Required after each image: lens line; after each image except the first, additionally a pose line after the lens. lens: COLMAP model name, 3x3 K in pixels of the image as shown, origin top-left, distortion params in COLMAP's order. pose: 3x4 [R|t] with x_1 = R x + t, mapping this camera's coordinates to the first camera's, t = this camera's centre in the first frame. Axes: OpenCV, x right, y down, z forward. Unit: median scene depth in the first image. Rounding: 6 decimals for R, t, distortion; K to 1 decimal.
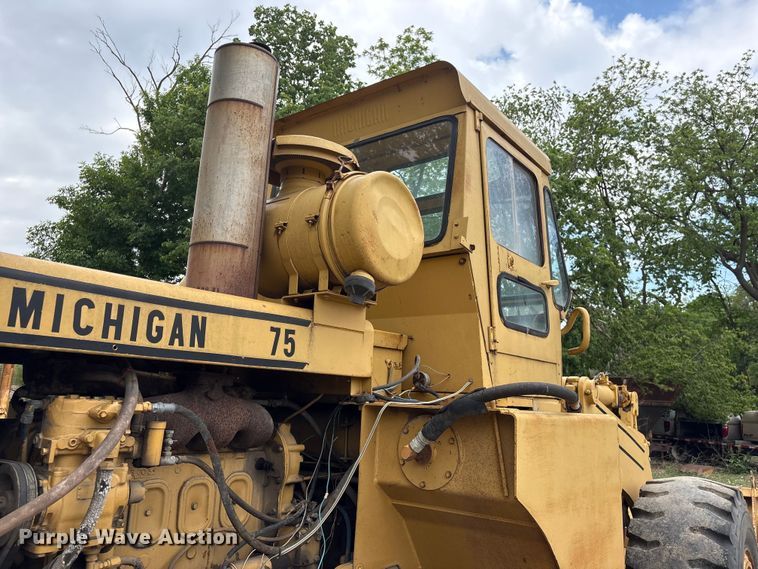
lens RADIAL K [[574.2, 0, 380.7], [0, 574.2, 289.8], [0, 0, 1]] dist [0.055194, -0.058664]
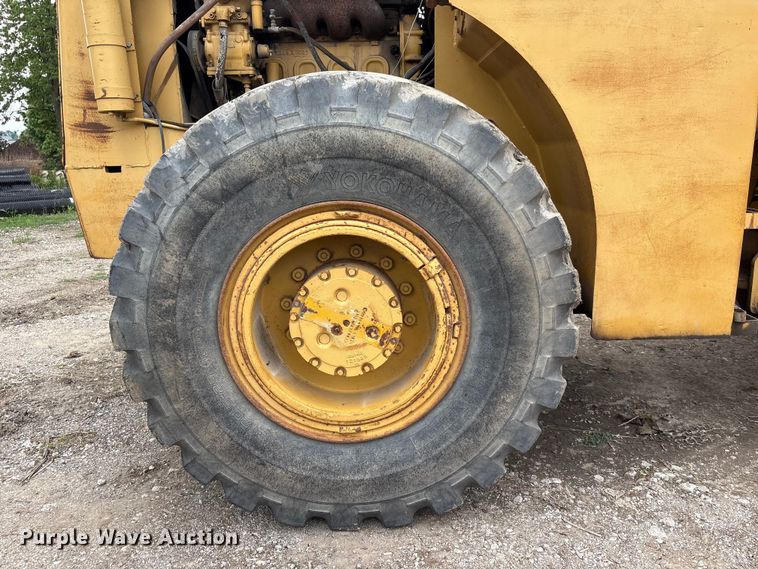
lens RADIAL K [[574.2, 0, 385.7], [0, 574.2, 290.8], [0, 0, 1]] dist [0.055194, -0.058664]
pose [[0.608075, 0.125465, -0.783903, 0.869214], [0.199723, 0.931497, 0.304014, 0.402225], [0.768346, -0.341427, 0.541362, 0.084493]]
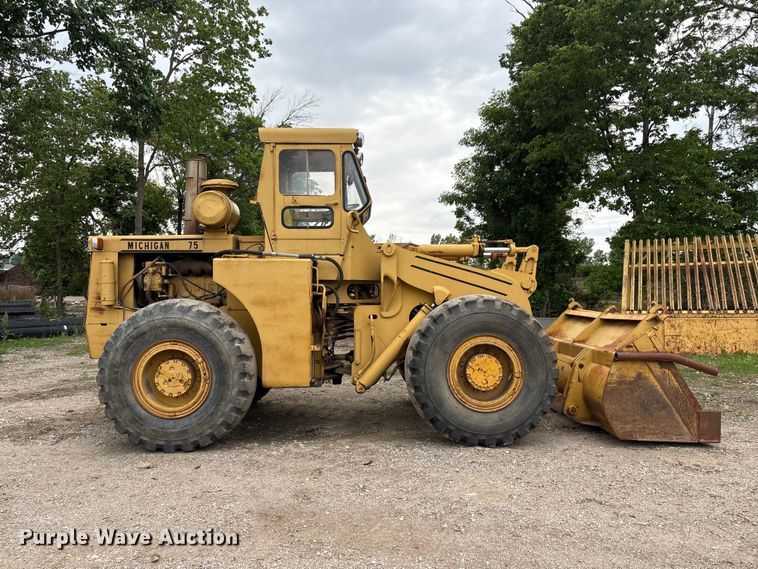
lens RADIAL K [[574.2, 0, 379.1], [0, 574.2, 288.0], [0, 0, 1]] dist [0.055194, -0.058664]
pose [[0.624387, -0.038809, -0.780150, 2.983256], [0.175025, 0.980320, 0.091314, 0.197135], [0.761253, -0.193561, 0.618892, -0.391189]]
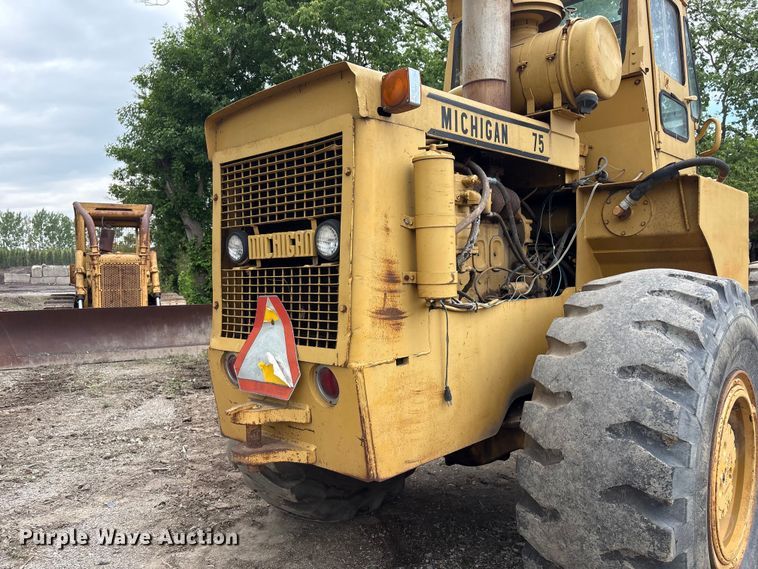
lens RADIAL K [[574.2, 0, 382.5], [0, 574.2, 293.4], [0, 0, 1]] dist [0.055194, -0.058664]
pose [[0.993767, -0.056569, -0.096057, -0.391561], [0.077665, 0.969475, 0.232564, 0.075600], [0.079969, -0.238574, 0.967826, -0.537397]]
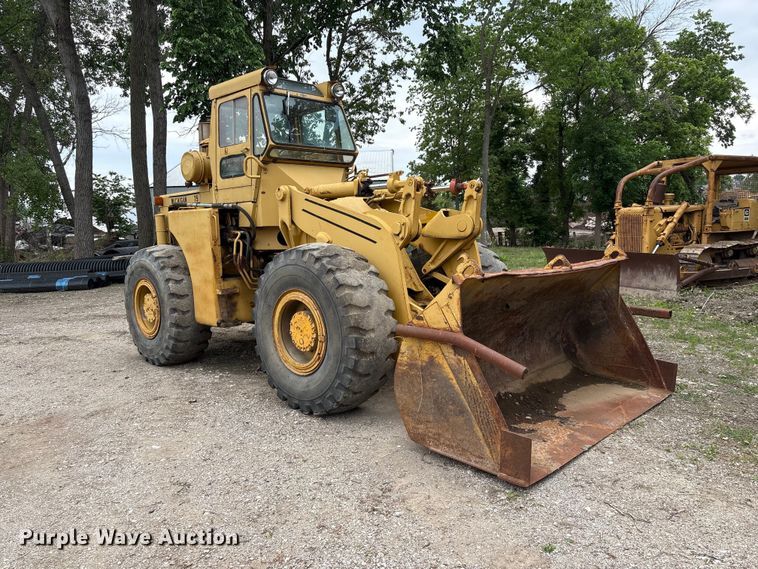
lens RADIAL K [[574.2, 0, 382.7], [0, 574.2, 289.4], [0, 0, 1]] dist [0.055194, -0.058664]
pose [[-0.125006, 0.079013, -0.989005, 3.509005], [0.214679, 0.975363, 0.050788, 0.730398], [0.968652, -0.205970, -0.138889, 2.444868]]
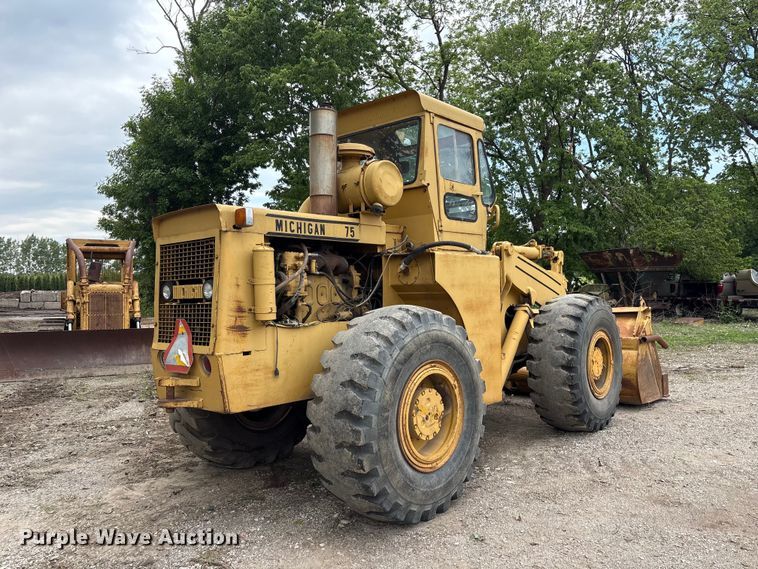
lens RADIAL K [[574.2, 0, 387.7], [0, 574.2, 286.7], [0, 0, 1]] dist [0.055194, -0.058664]
pose [[0.996040, -0.056867, -0.068337, 0.148723], [0.068393, 0.981226, 0.180327, -0.108966], [0.056799, -0.184287, 0.981230, -1.419082]]
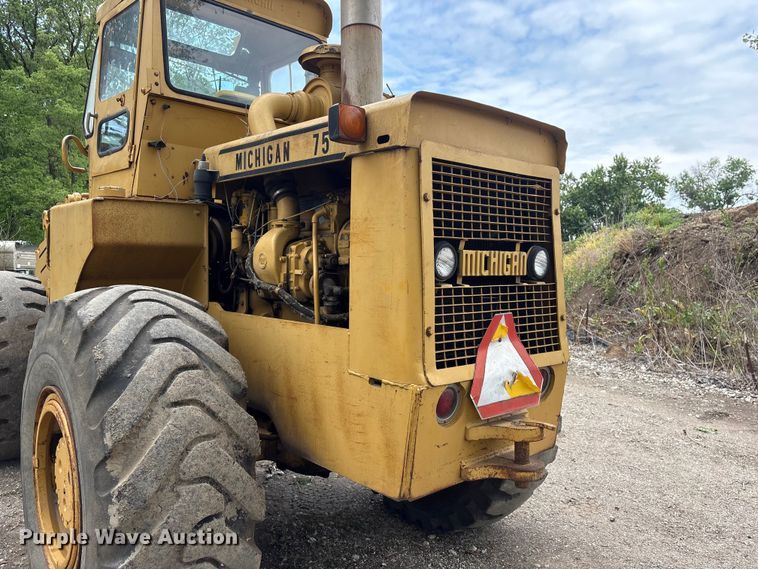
lens RADIAL K [[574.2, 0, 384.0], [0, 574.2, 285.0], [0, 0, 1]] dist [0.055194, -0.058664]
pose [[0.188811, -0.068132, 0.979647, -1.793274], [-0.196429, 0.974809, 0.105654, 0.189676], [-0.962167, -0.212380, 0.170672, 0.516218]]
